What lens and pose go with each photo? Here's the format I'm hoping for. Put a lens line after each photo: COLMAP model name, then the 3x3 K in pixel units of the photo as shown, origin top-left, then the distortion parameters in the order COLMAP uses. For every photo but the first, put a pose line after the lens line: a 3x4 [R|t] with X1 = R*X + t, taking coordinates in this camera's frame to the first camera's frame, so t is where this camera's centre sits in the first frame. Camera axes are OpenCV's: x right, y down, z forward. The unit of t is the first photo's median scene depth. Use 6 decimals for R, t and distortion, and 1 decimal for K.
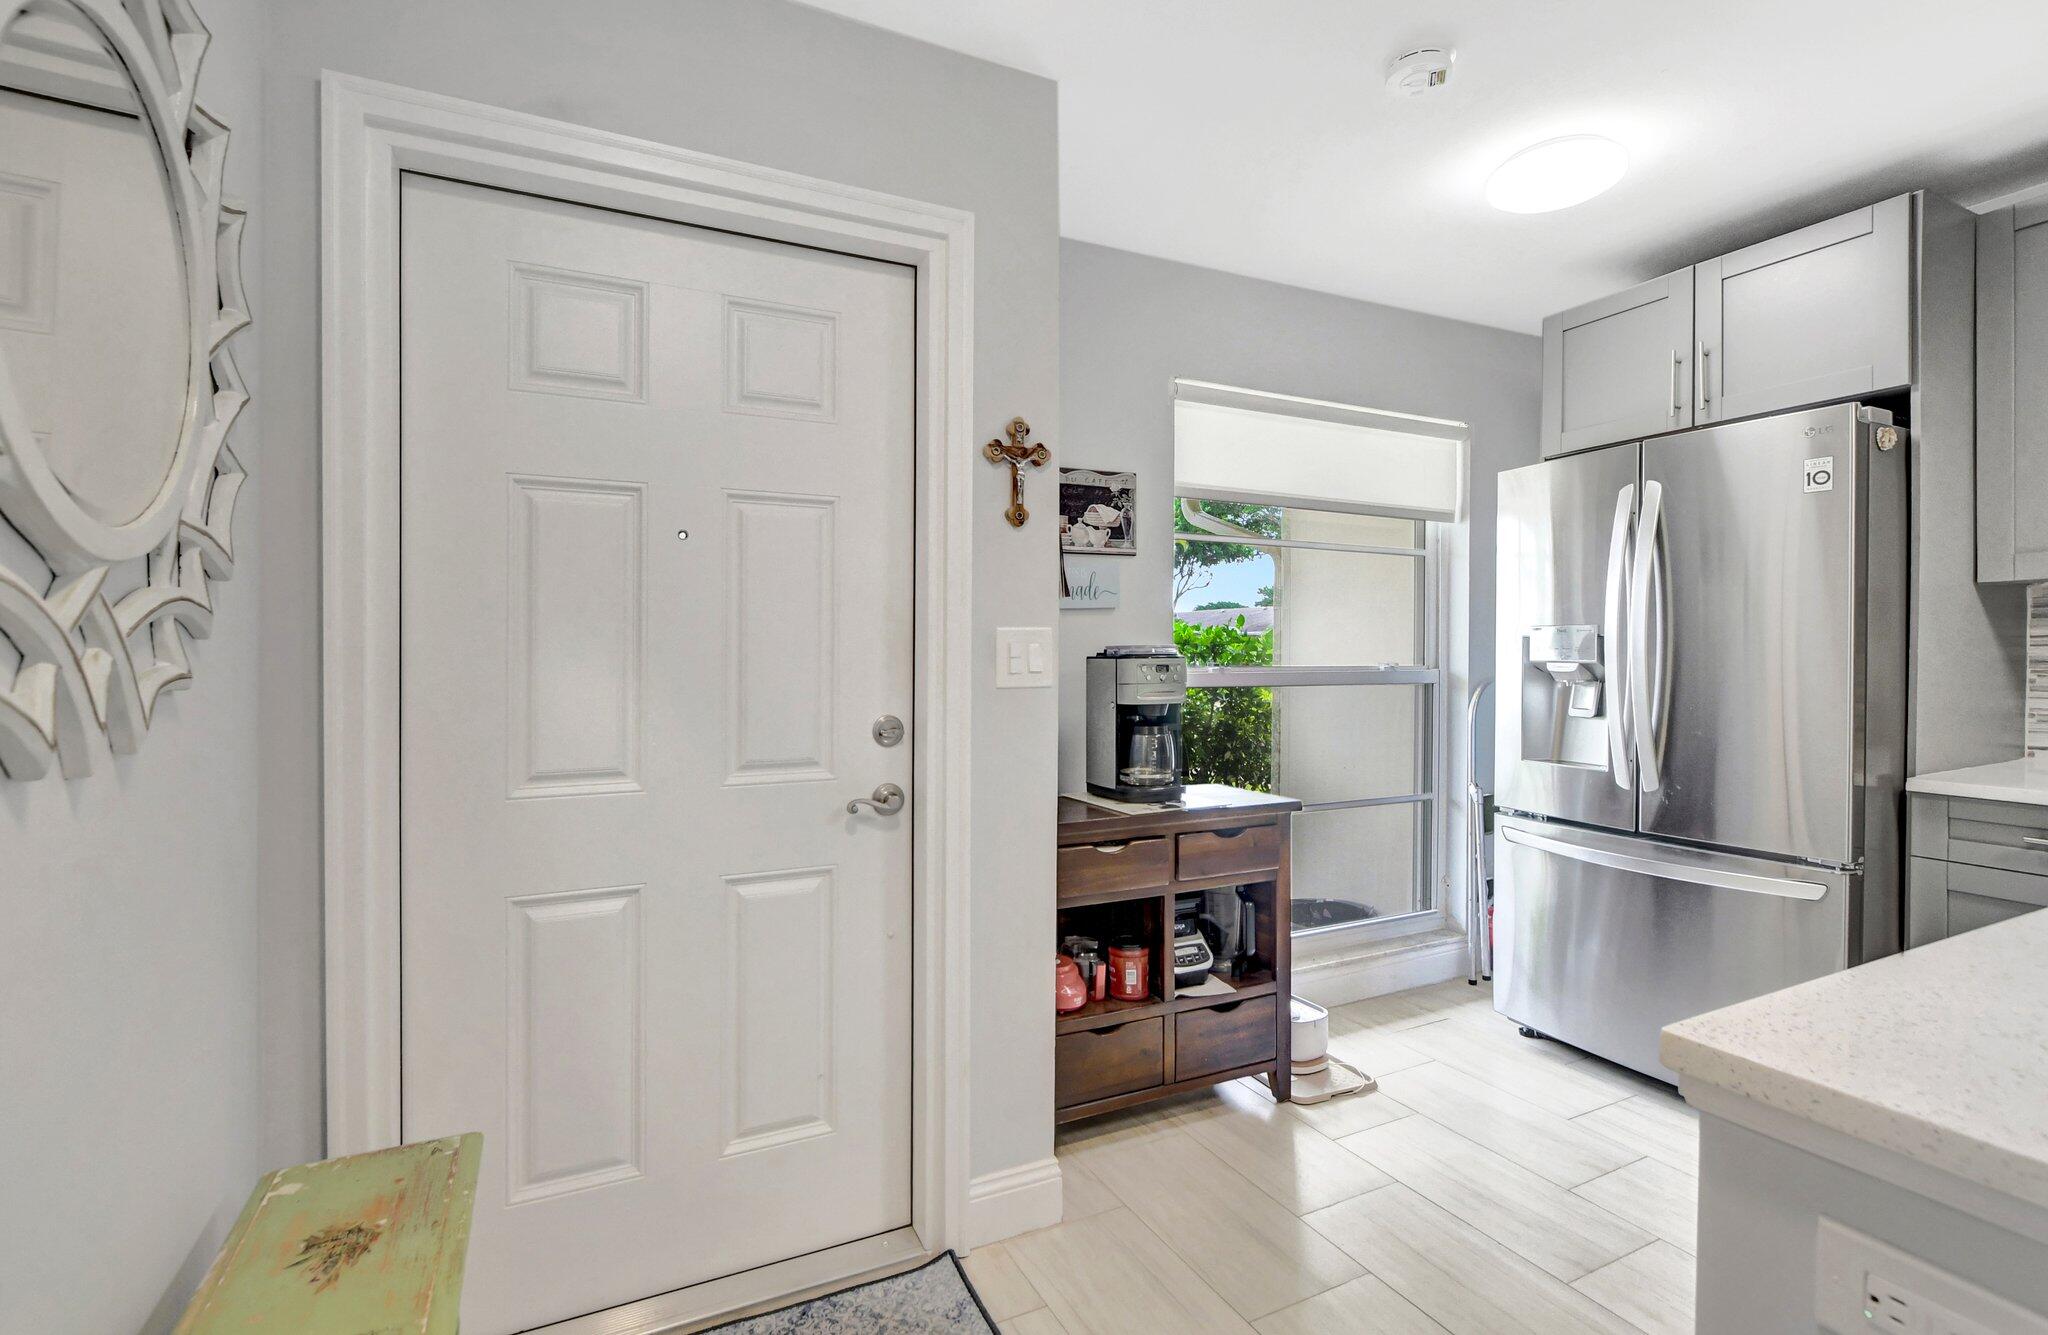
lens RADIAL K [[904.1, 0, 1024.0], [0, 904.1, 667.5], [0, 0, 1]] dist [0.003822, 0.008689]
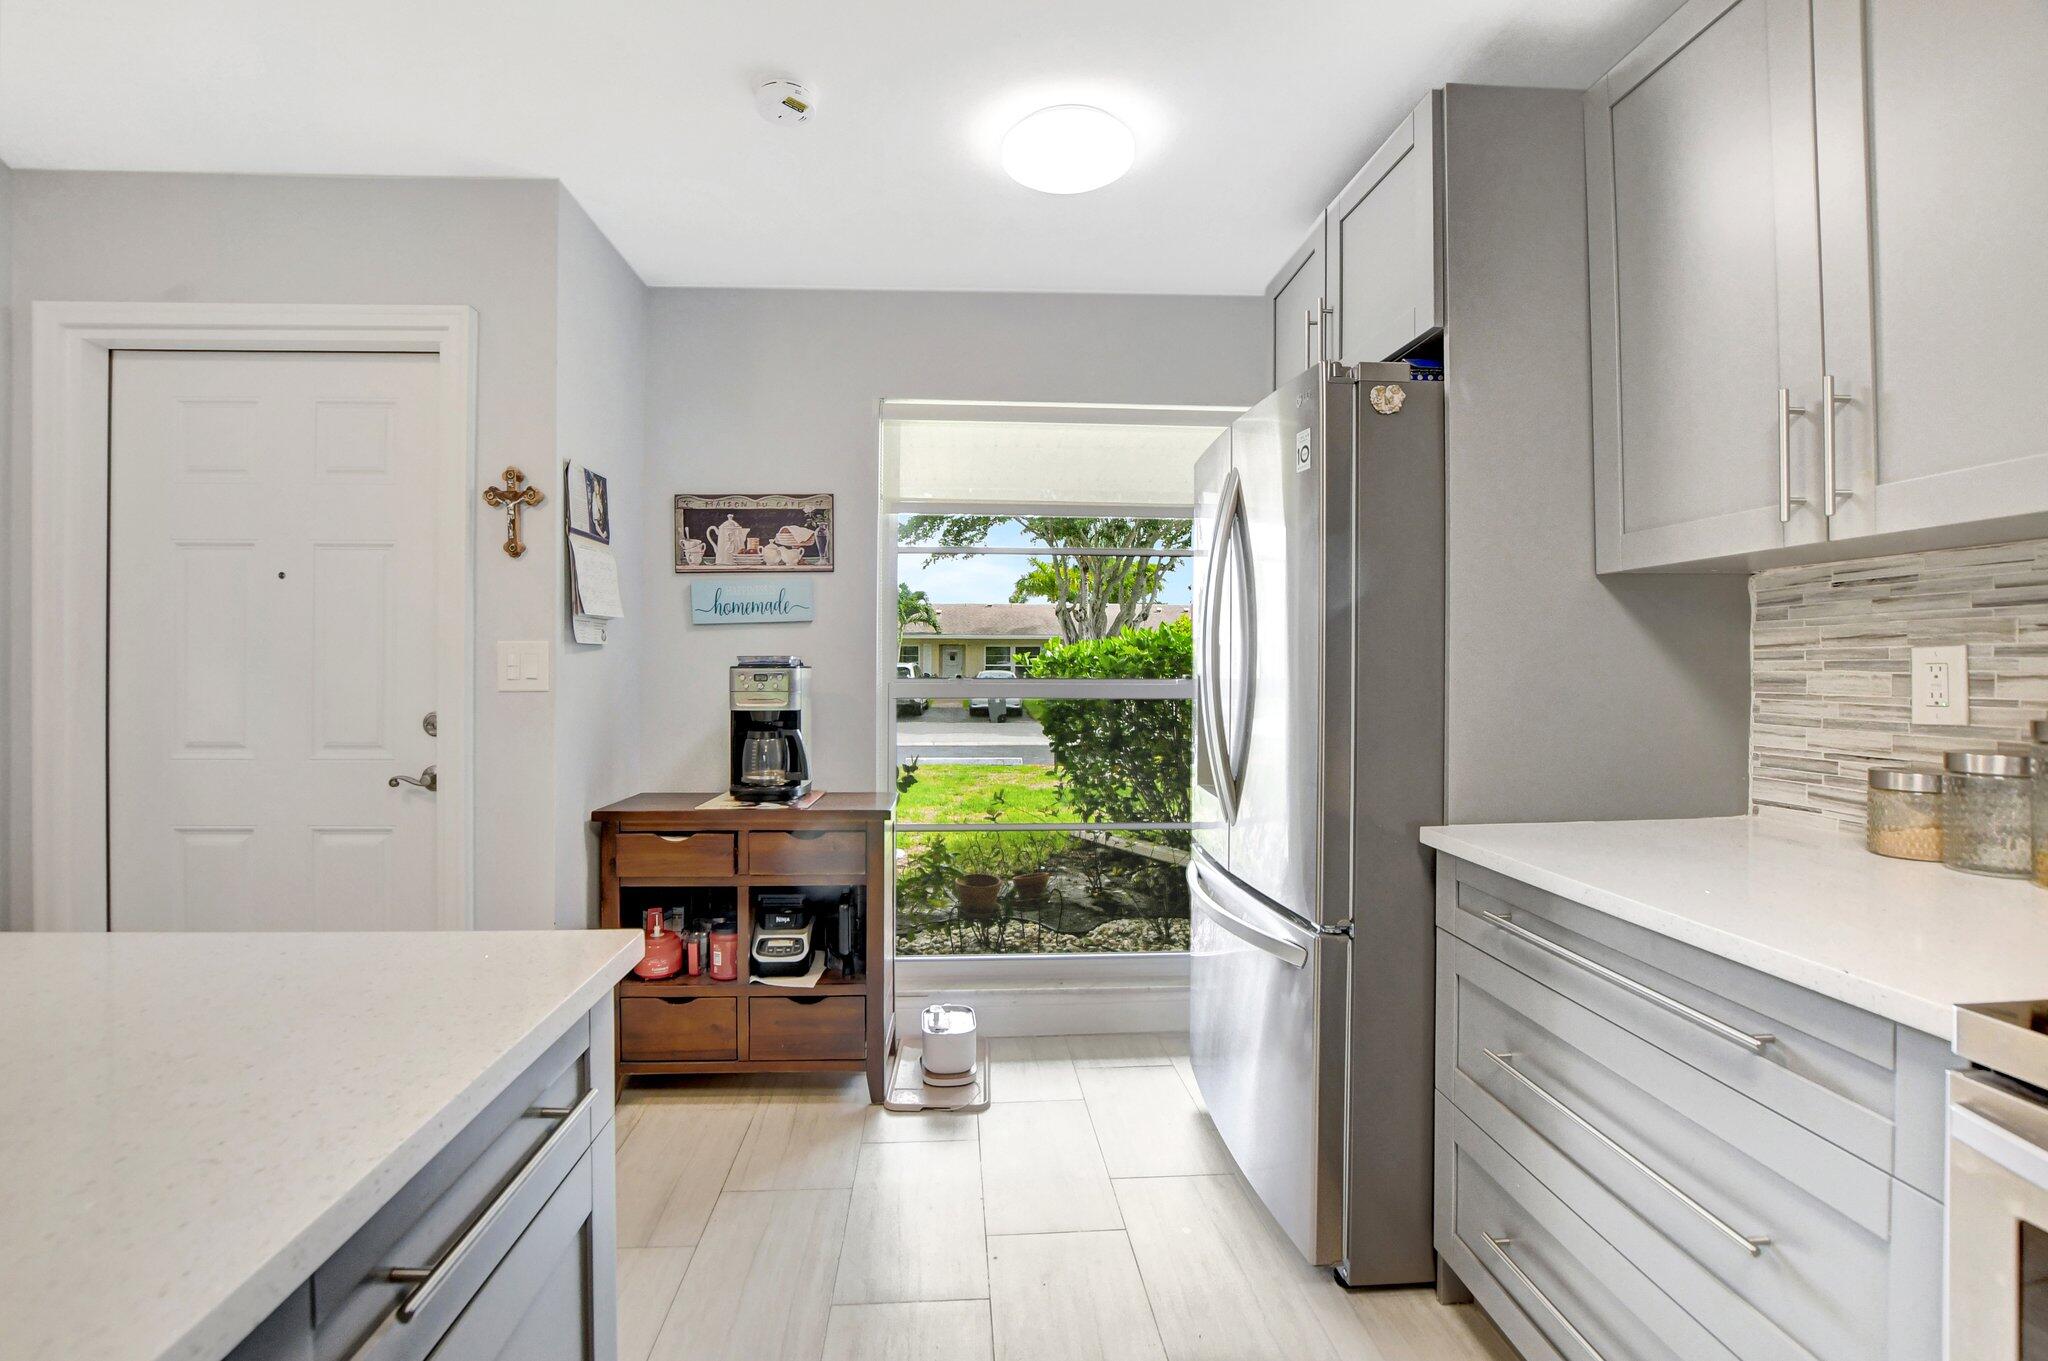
lens RADIAL K [[903.2, 0, 991.5], [0, 903.2, 669.8], [0, 0, 1]] dist [-0.001224, 0.000058]
pose [[0.919314, 0.007856, -0.393446, 0.823479], [-0.010899, 0.999925, -0.005501, -0.005270], [0.393373, 0.009345, 0.919331, 0.115802]]
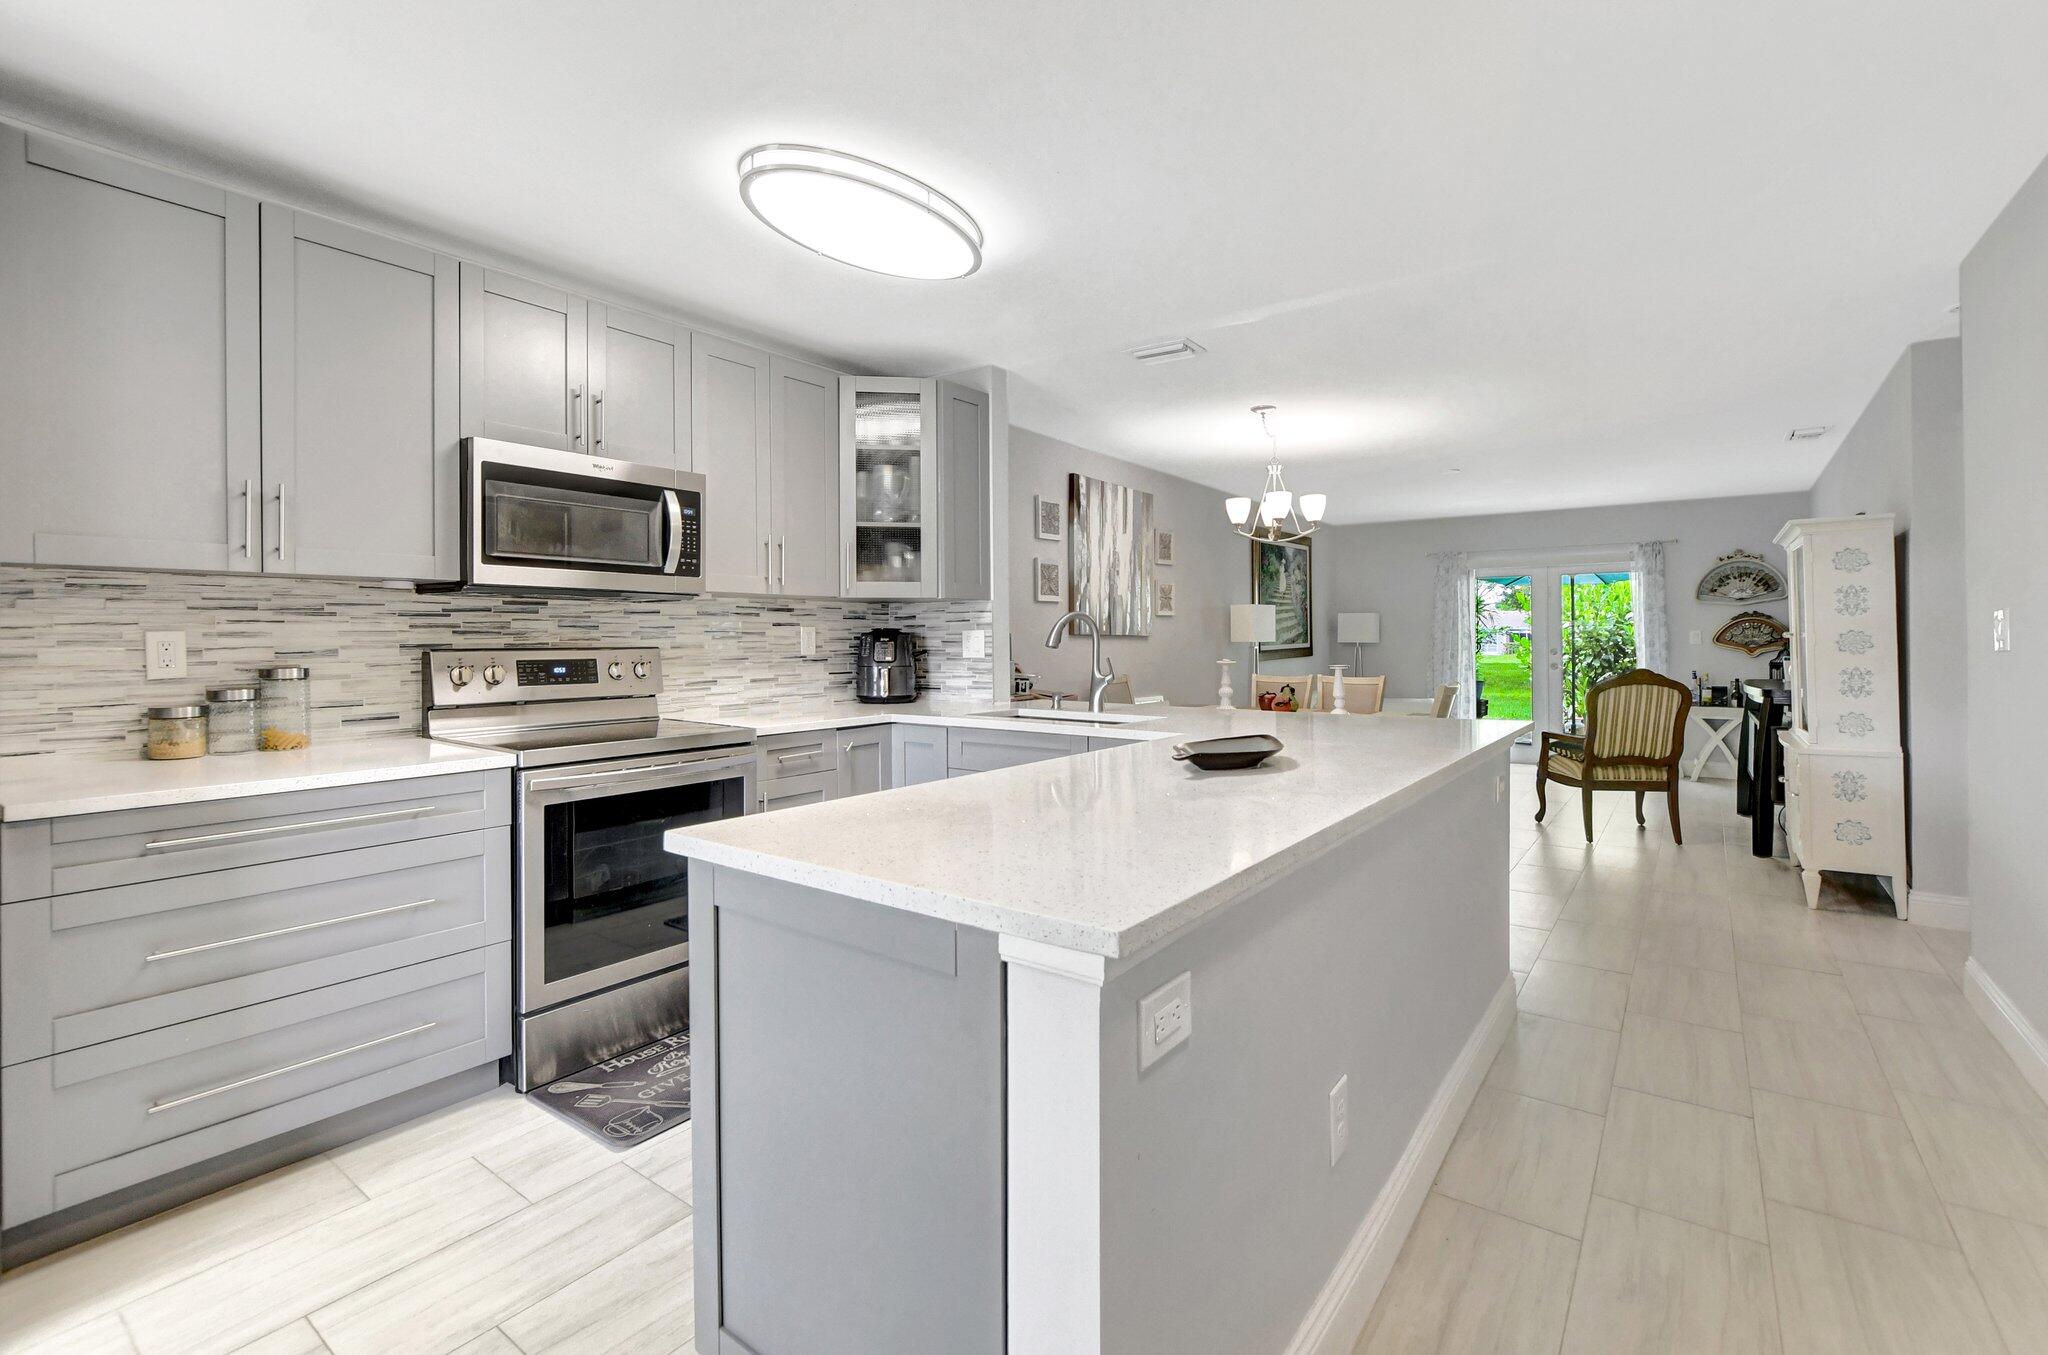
lens RADIAL K [[898.8, 0, 1027.9], [0, 898.8, 642.6], [0, 0, 1]] dist [-0.014202, -0.000262]
pose [[-0.455221, 0.000774, 0.890378, -0.128515], [0.021785, 0.999710, 0.010269, -0.007629], [-0.890112, 0.024072, -0.455106, 0.510770]]
